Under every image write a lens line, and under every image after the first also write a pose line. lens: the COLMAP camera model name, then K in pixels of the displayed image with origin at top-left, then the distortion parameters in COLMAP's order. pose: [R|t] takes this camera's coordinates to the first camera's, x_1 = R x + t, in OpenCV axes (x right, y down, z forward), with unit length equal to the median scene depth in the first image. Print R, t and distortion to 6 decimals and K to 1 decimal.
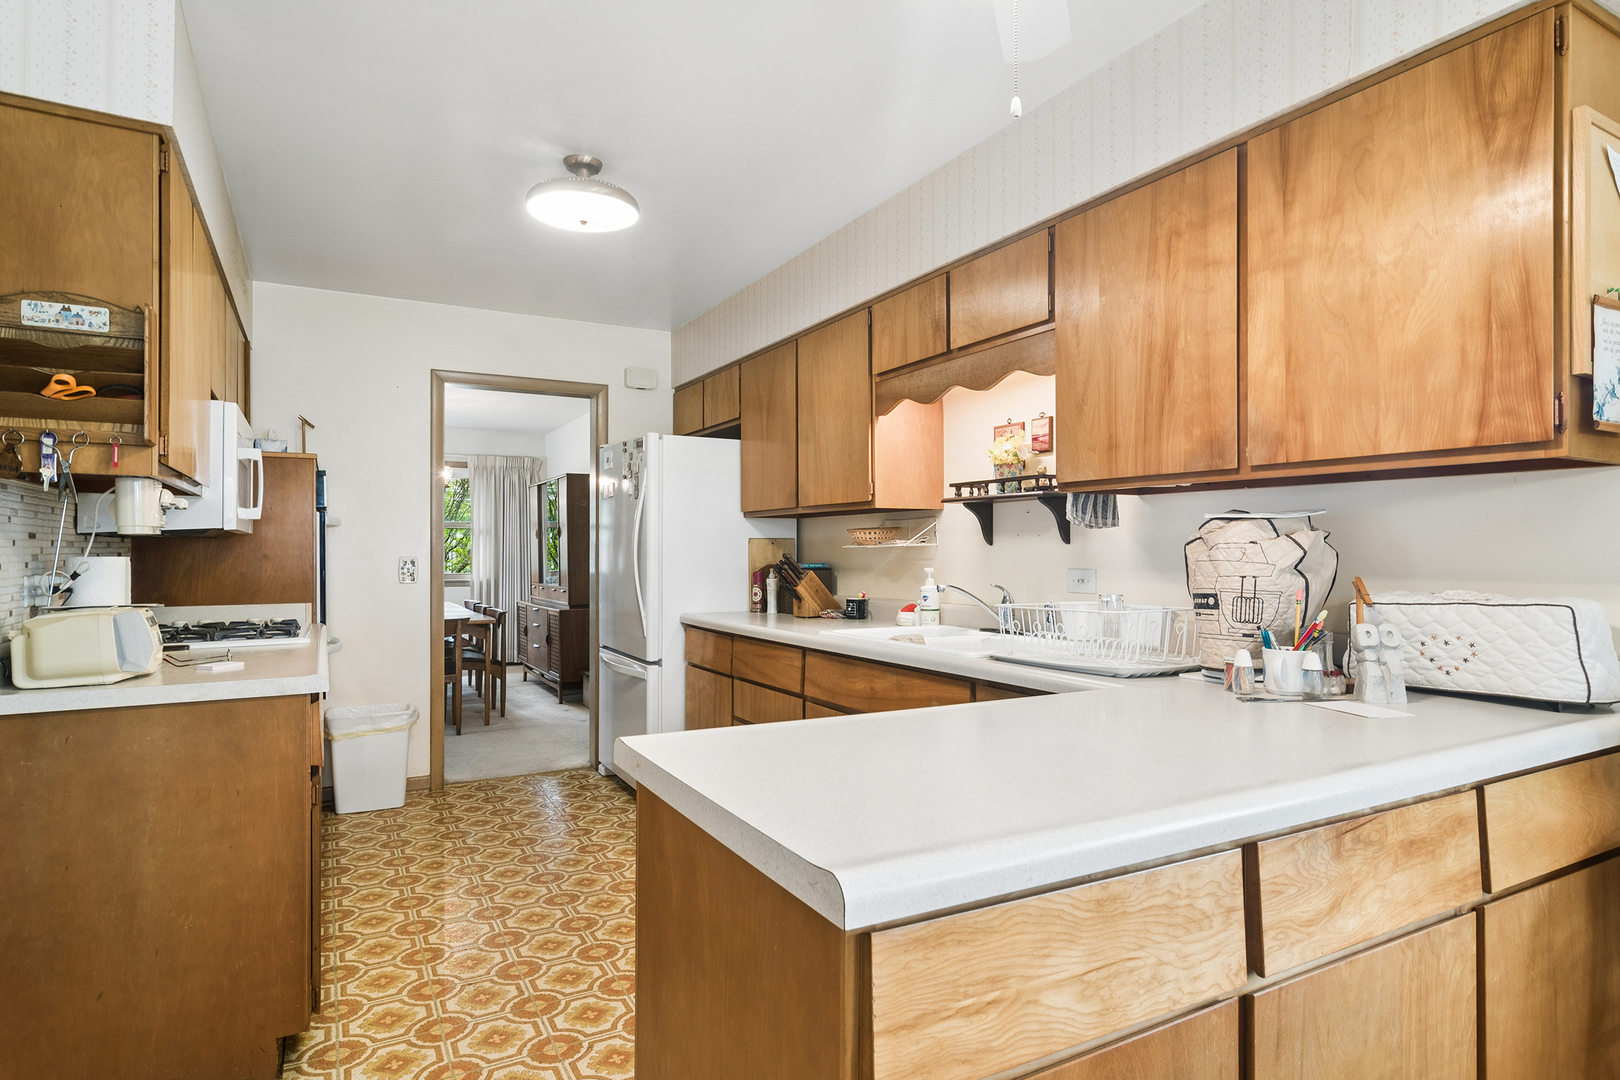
lens RADIAL K [[874.4, 0, 807.3], [0, 874.4, 547.3], [0, 0, 1]] dist [-0.003389, -0.001726]
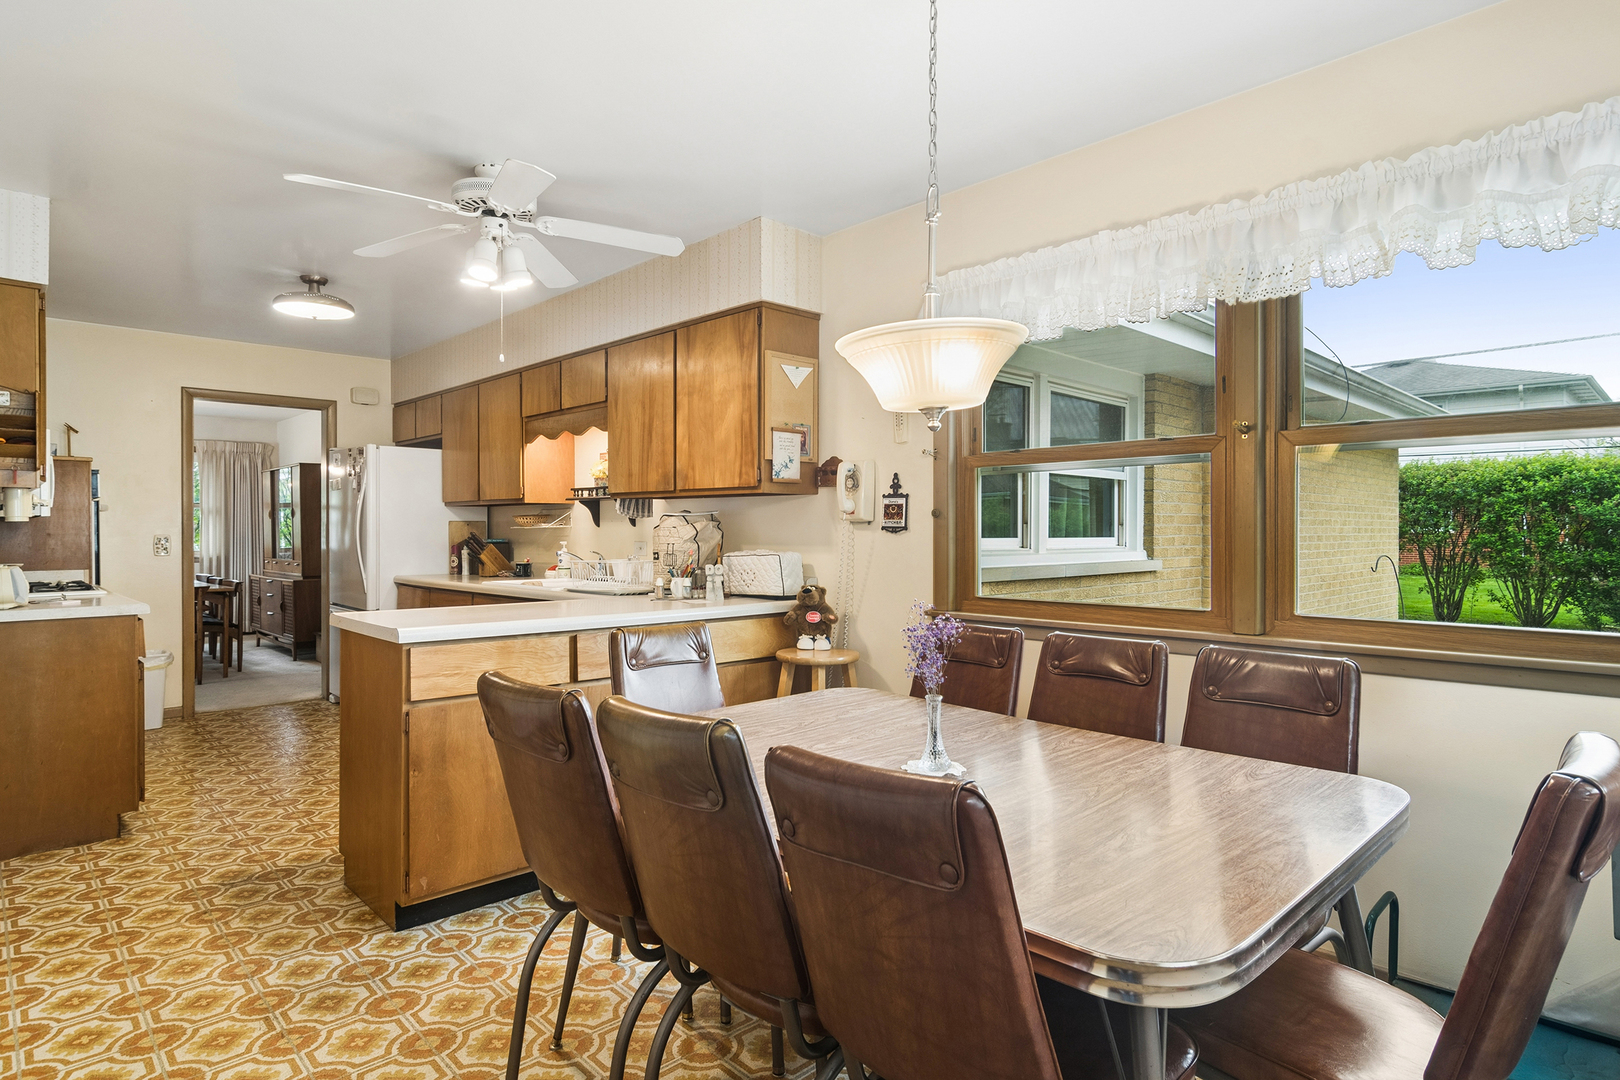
lens RADIAL K [[874.4, 0, 812.6], [0, 874.4, 536.7], [0, 0, 1]] dist [-0.003389, -0.001726]
pose [[0.965128, -0.001299, 0.261773, 0.136779], [-0.002140, 0.999915, 0.012851, -0.005062], [-0.261768, -0.012963, 0.965044, -0.521490]]
